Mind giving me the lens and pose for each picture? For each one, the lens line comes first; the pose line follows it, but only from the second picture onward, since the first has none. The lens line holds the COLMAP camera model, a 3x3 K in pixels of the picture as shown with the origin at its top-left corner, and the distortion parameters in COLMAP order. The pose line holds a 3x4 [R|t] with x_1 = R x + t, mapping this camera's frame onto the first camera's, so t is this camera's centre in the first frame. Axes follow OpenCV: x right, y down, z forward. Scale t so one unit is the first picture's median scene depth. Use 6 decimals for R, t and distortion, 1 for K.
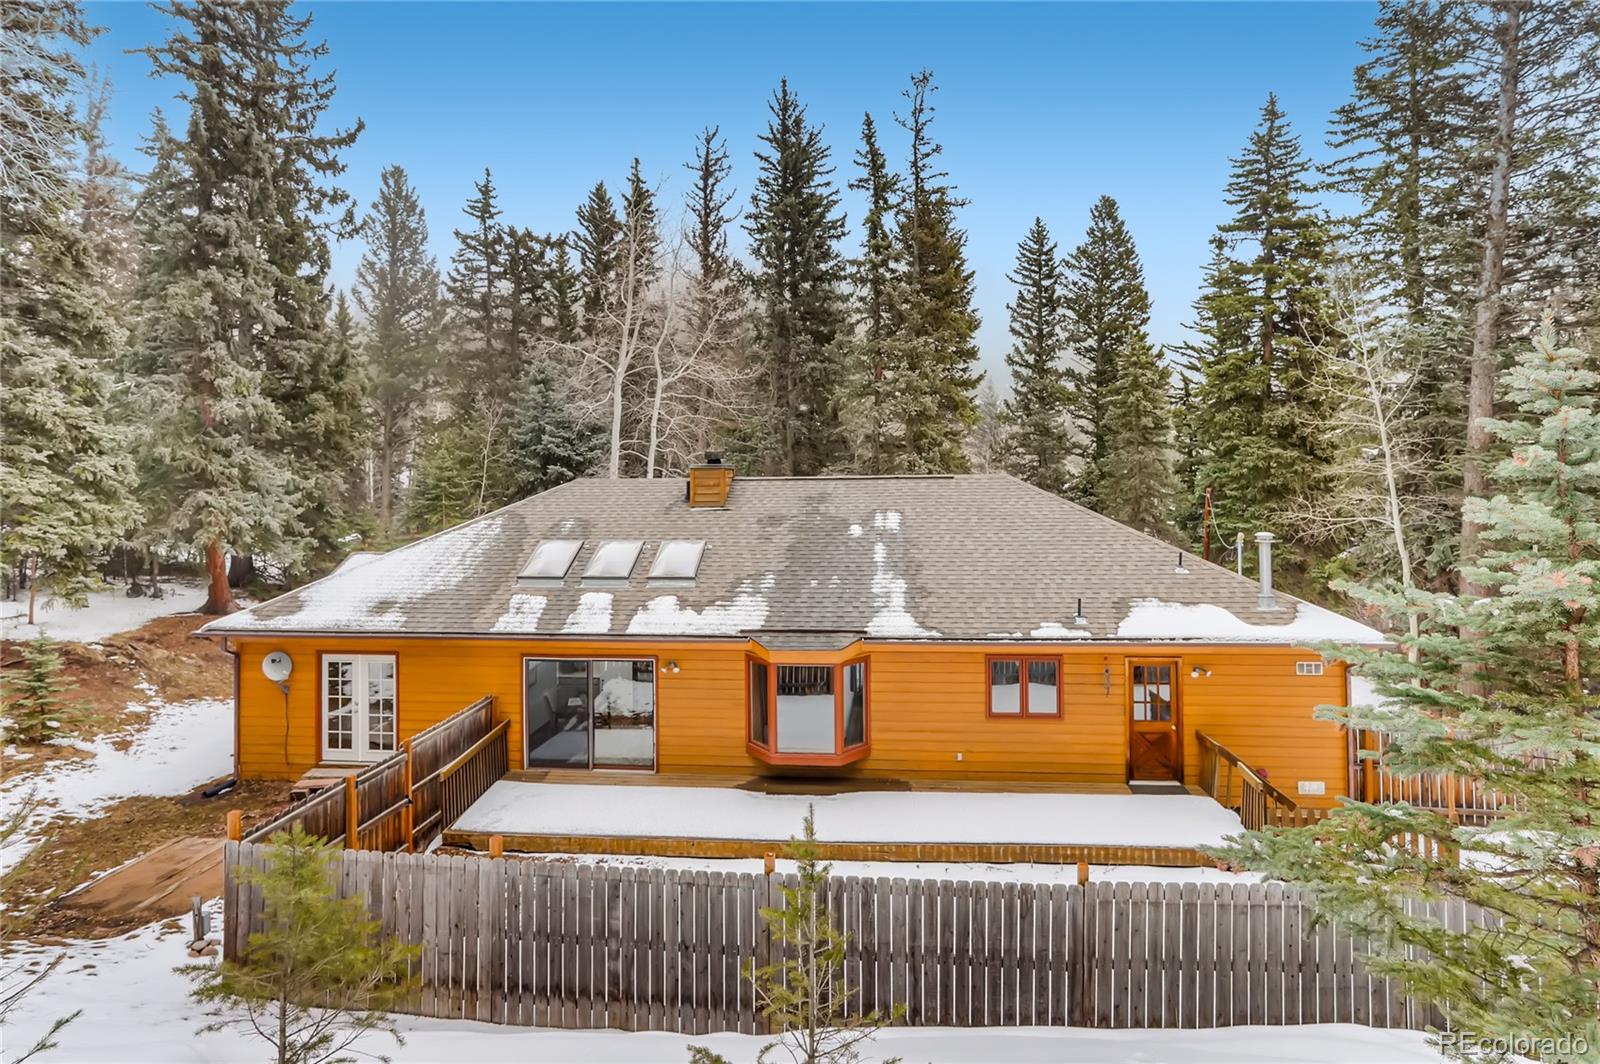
lens RADIAL K [[787.2, 0, 793.4], [0, 787.2, 528.6], [0, 0, 1]] dist [-0.040287, 0.021131]
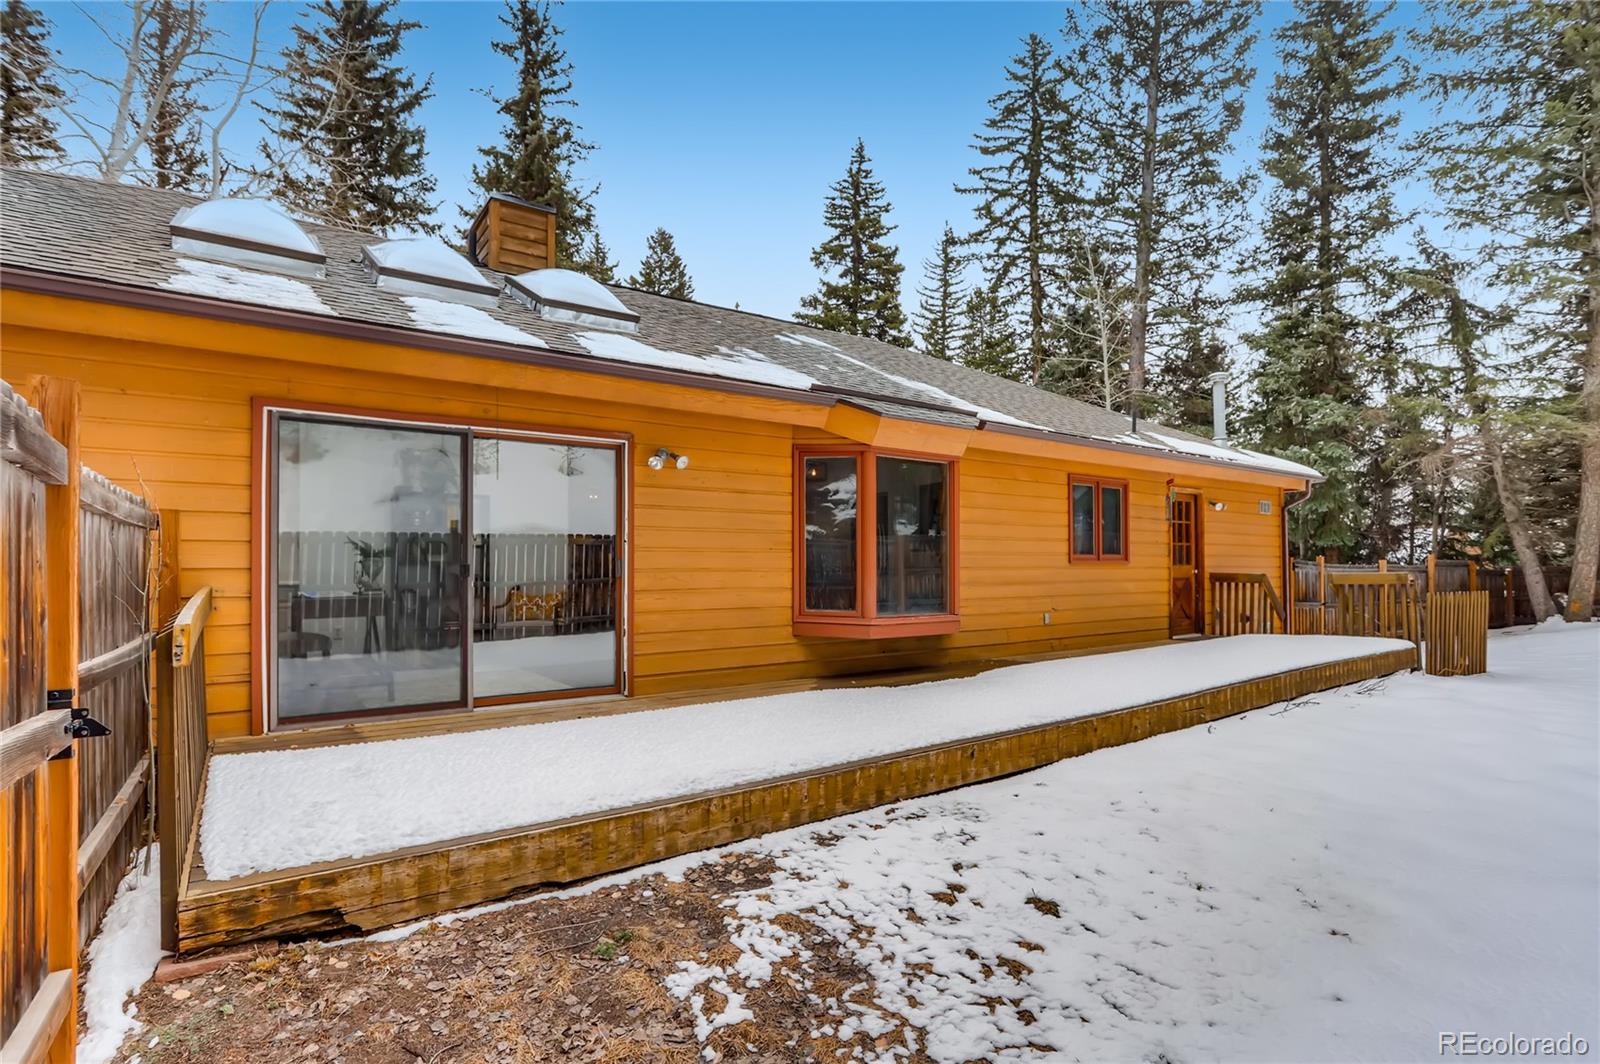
lens RADIAL K [[754.8, 0, 803.2], [0, 754.8, 565.2], [0, 0, 1]] dist [-0.002442, -0.000211]
pose [[0.782533, 0.000904, 0.622609, -0.371276], [0.021974, 0.999336, -0.029071, 0.254019], [-0.622222, 0.036430, 0.781993, 0.597873]]
